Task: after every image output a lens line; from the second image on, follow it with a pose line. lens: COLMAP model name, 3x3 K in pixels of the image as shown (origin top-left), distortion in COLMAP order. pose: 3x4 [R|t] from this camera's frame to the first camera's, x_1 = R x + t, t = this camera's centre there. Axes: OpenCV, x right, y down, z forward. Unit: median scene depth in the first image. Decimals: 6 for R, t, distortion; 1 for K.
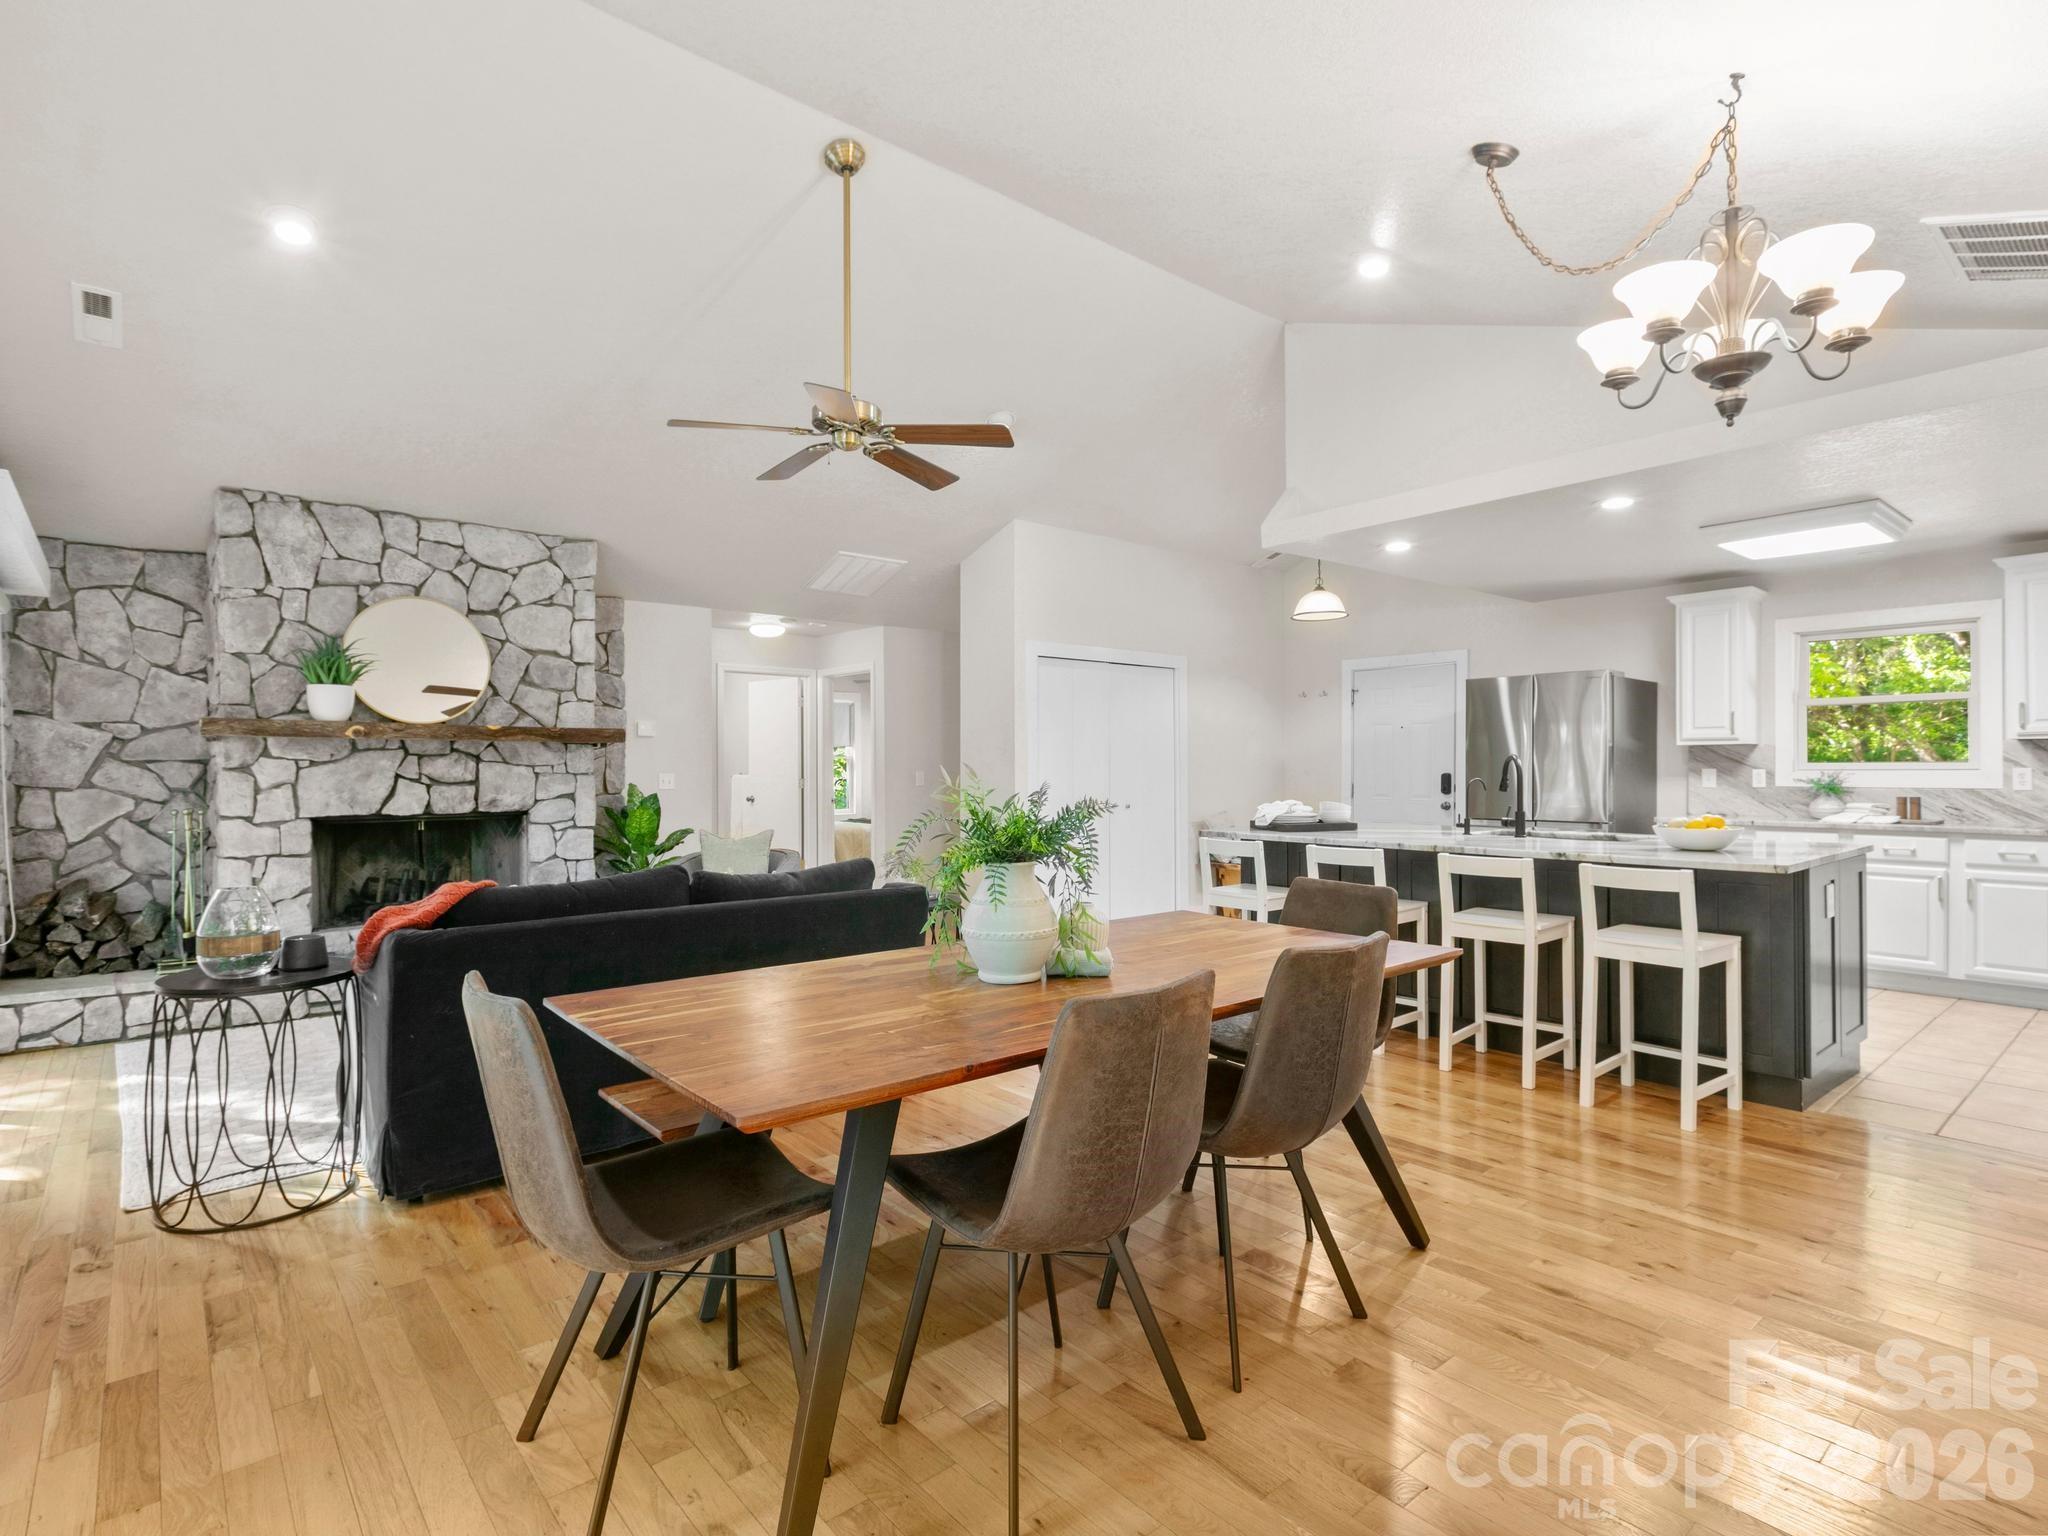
lens RADIAL K [[1022.5, 0, 1024.0], [0, 1022.5, 768.0], [0, 0, 1]] dist [0.001130, 0.000302]
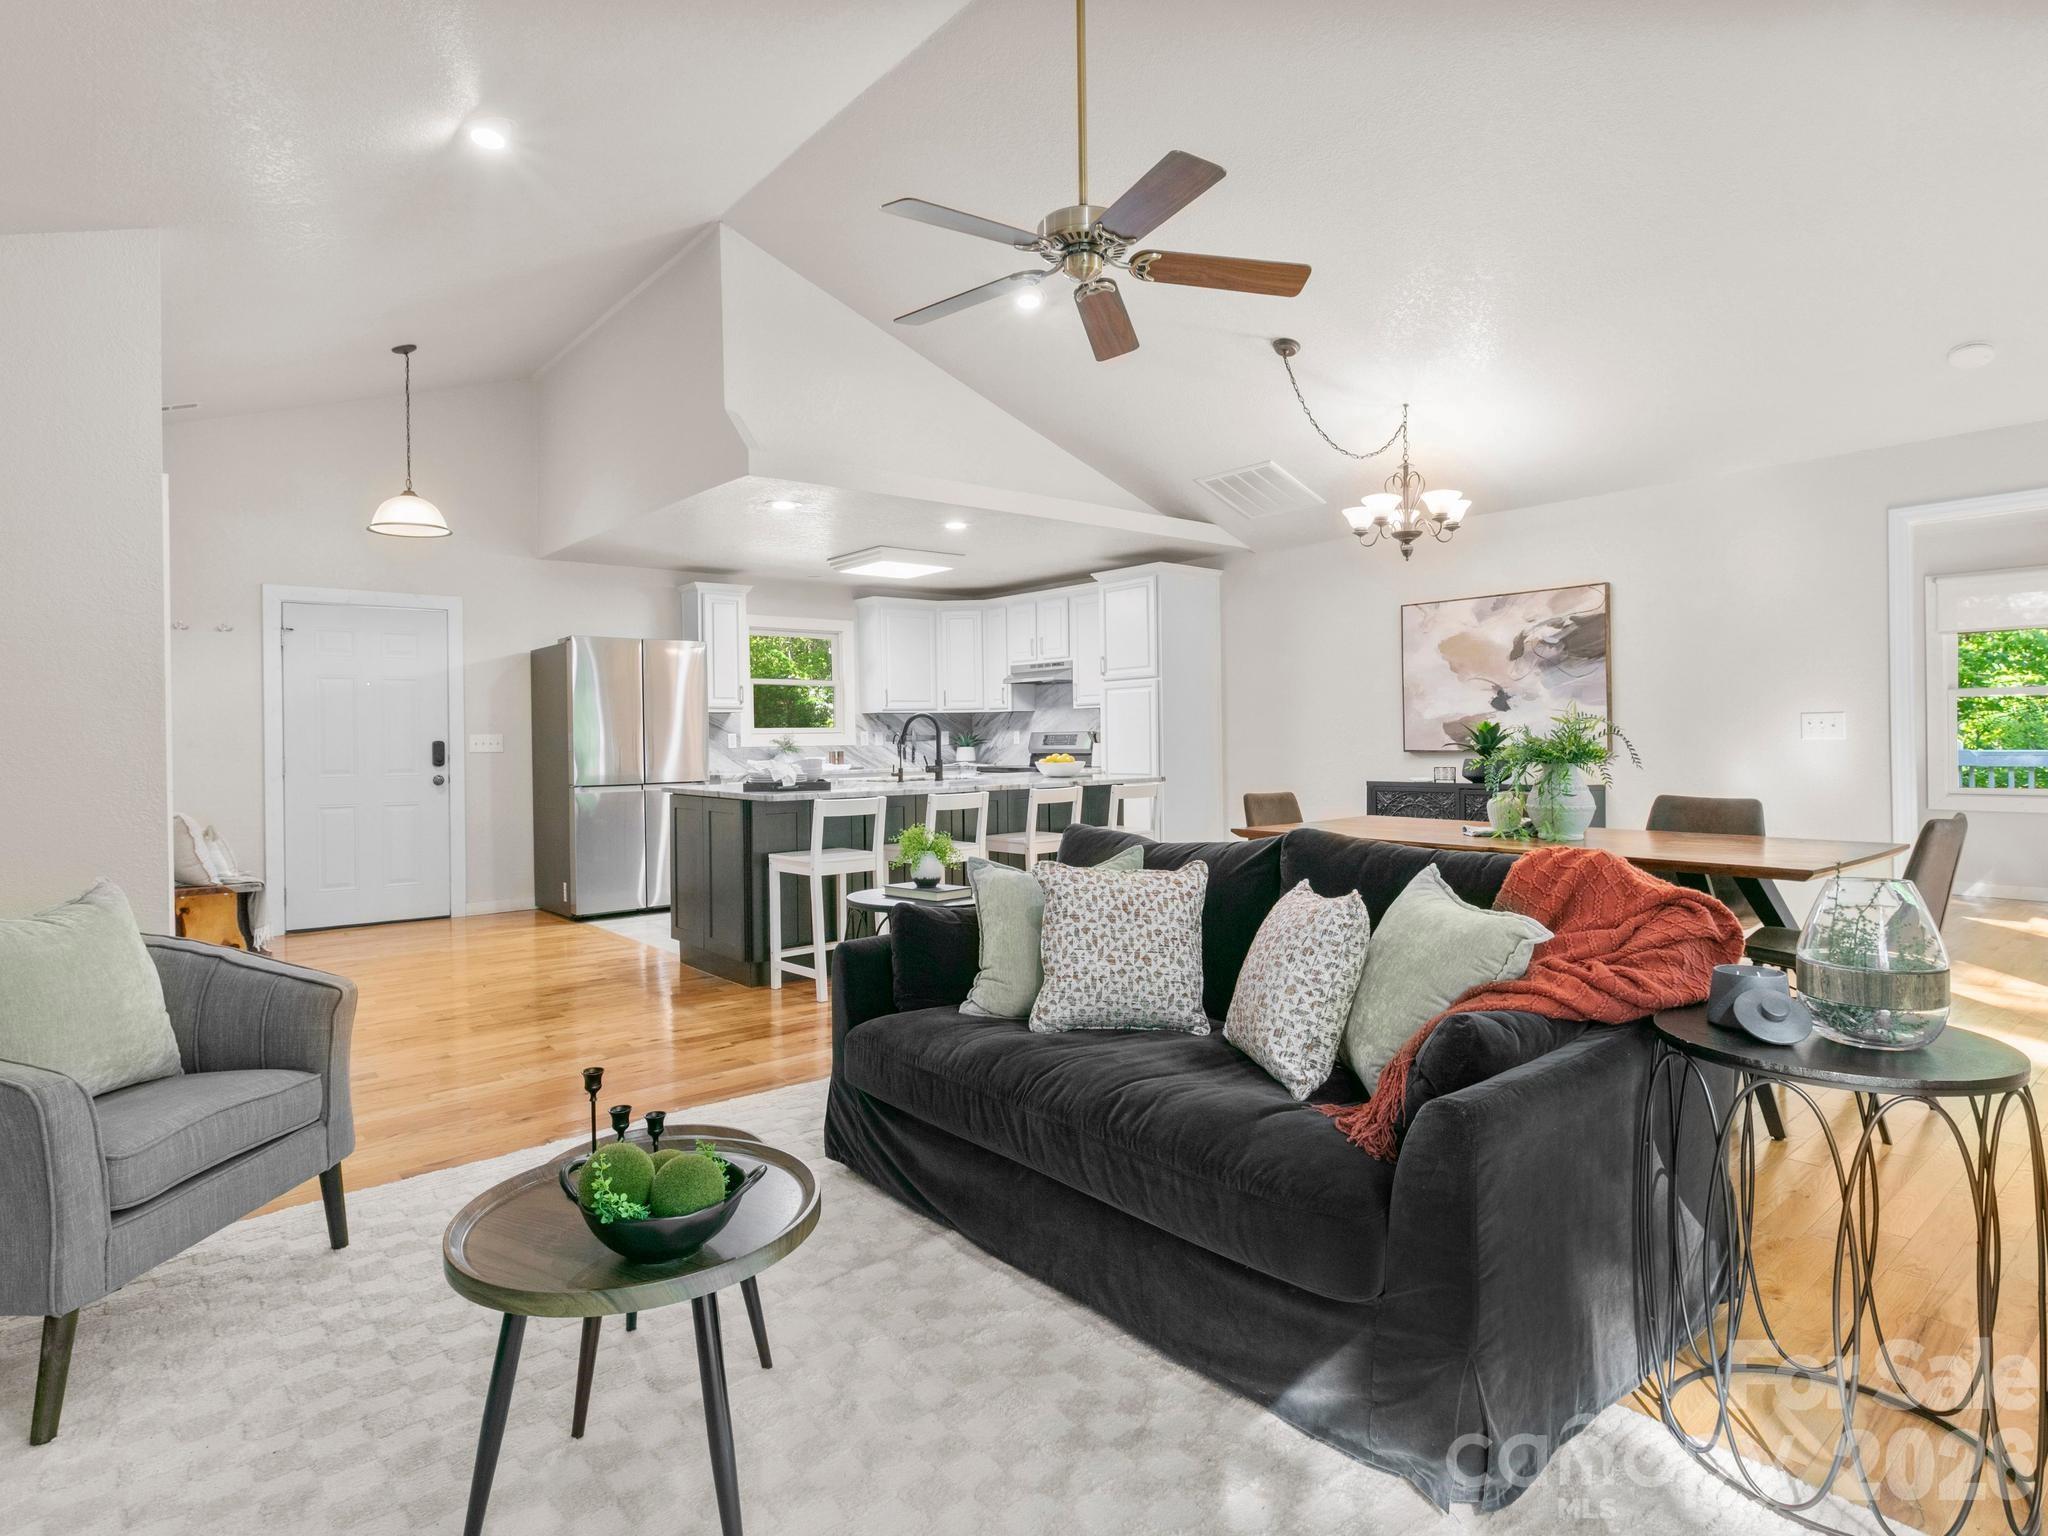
lens RADIAL K [[1107.1, 0, 1026.1], [0, 1107.1, 754.3], [0, 0, 1]] dist [-0.002924, -0.000677]
pose [[0.001398, -0.009374, 0.999955, -0.717483], [0.018054, 0.999793, 0.009347, 0.023317], [-0.999836, 0.018040, 0.001567, 0.750755]]
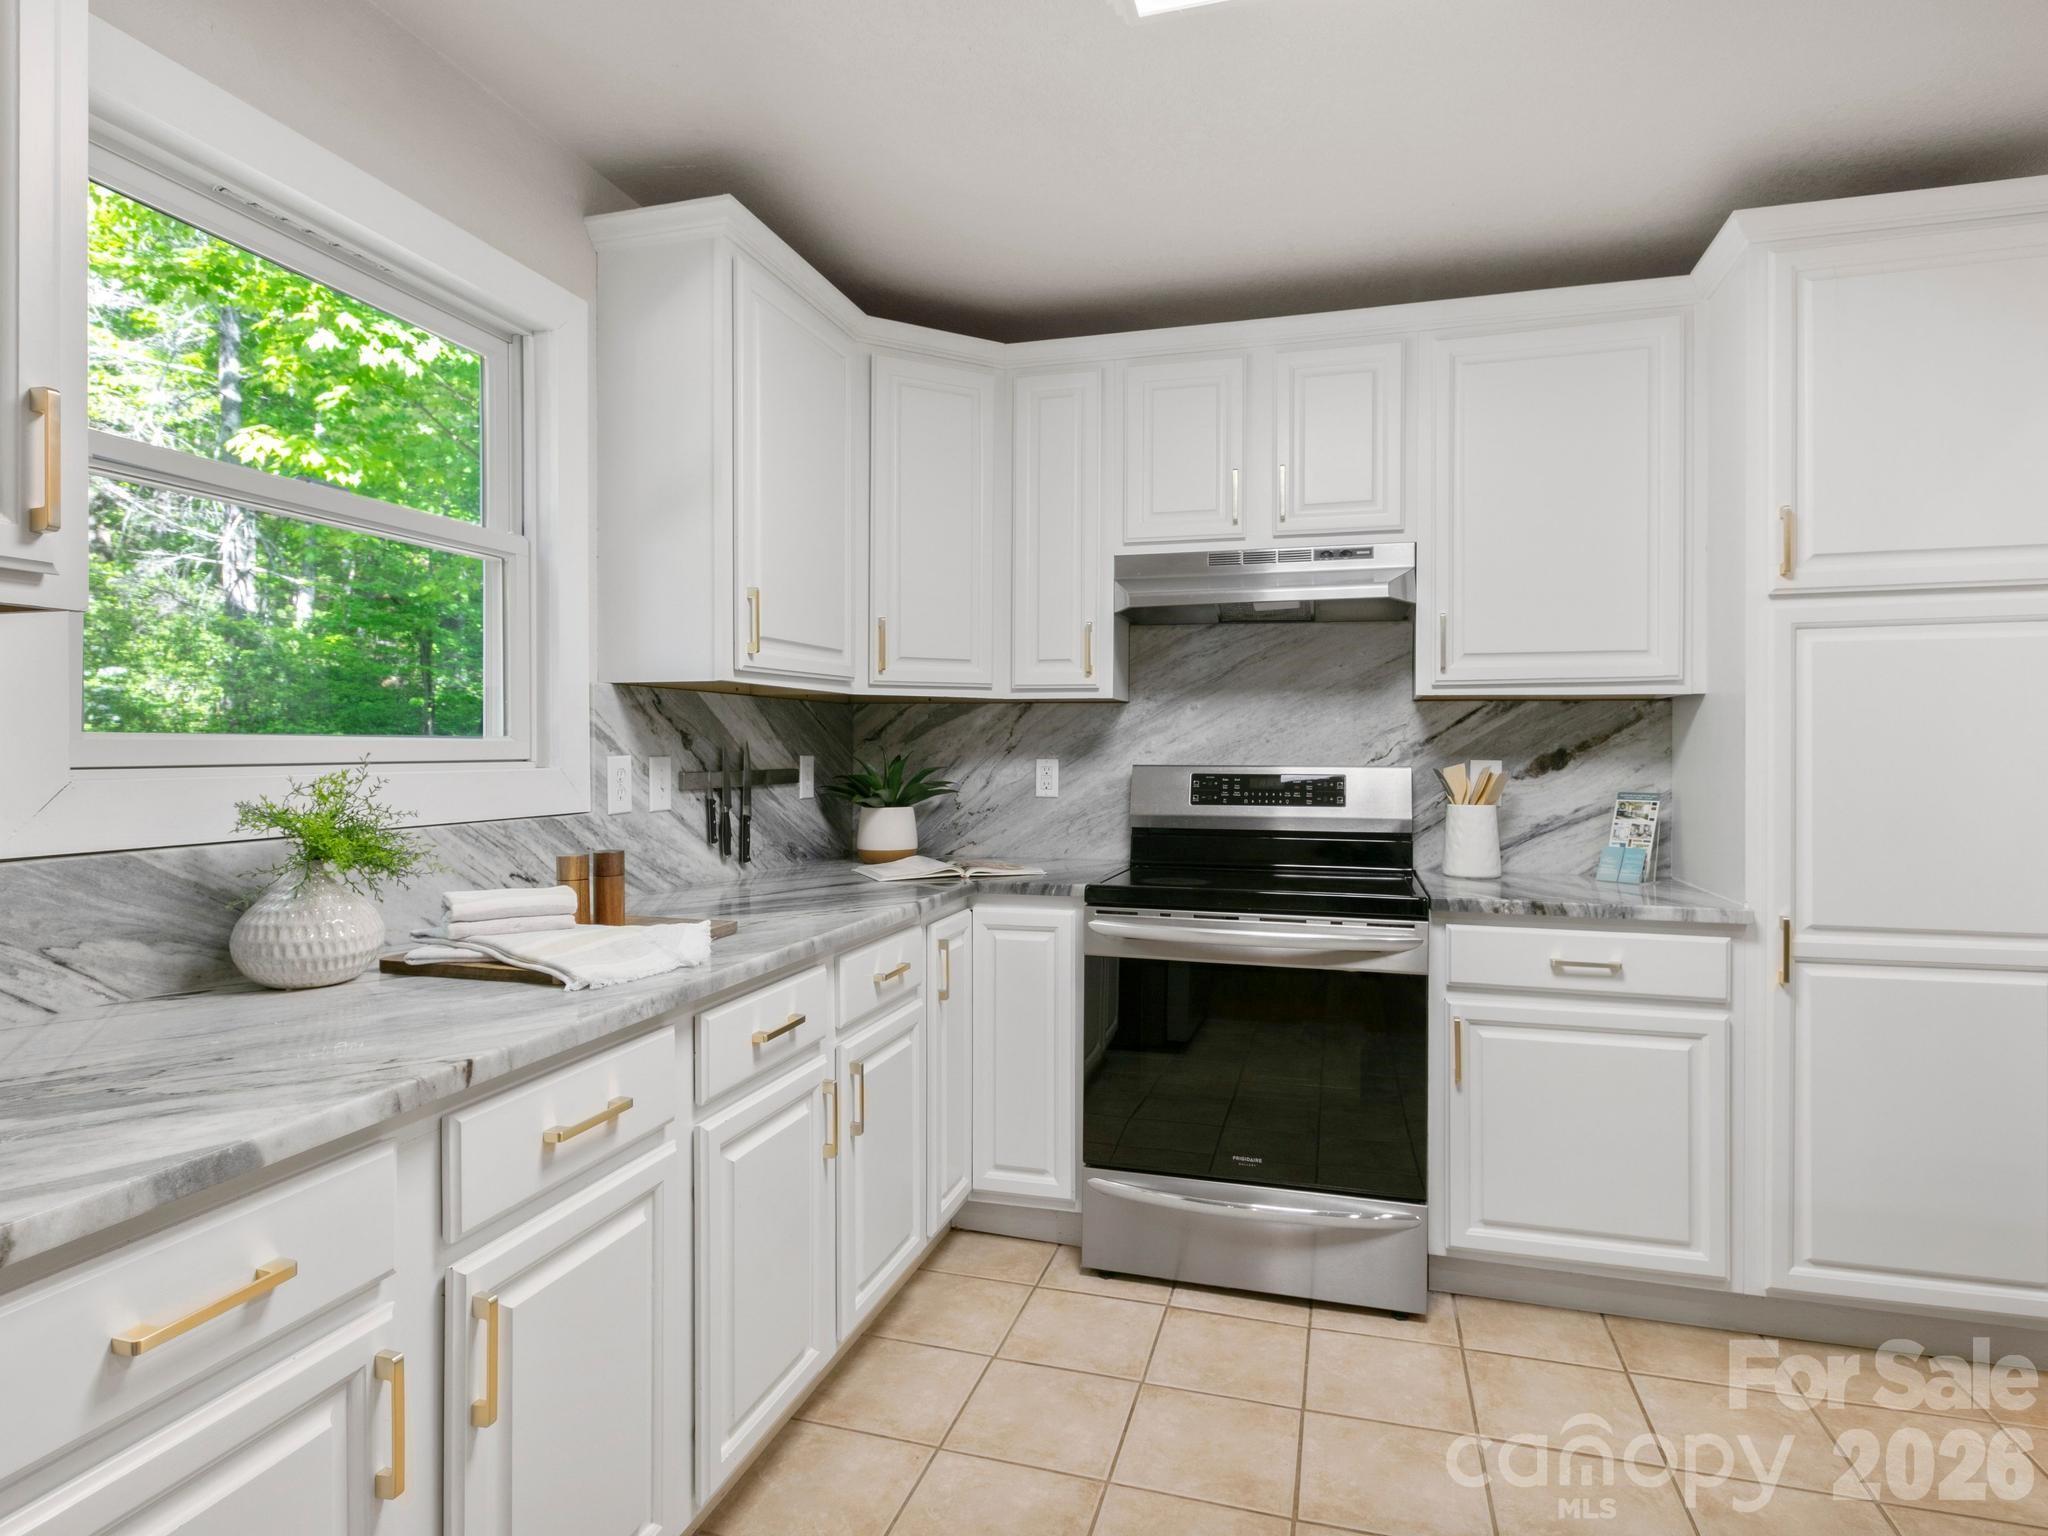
lens RADIAL K [[1107.1, 0, 1026.1], [0, 1107.1, 754.3], [0, 0, 1]] dist [-0.002924, -0.000677]
pose [[-0.535540, -0.000343, 0.844510, 0.536670], [0.001708, 0.999997, 0.001489, -0.000788], [-0.844508, 0.002240, -0.535538, 1.094844]]
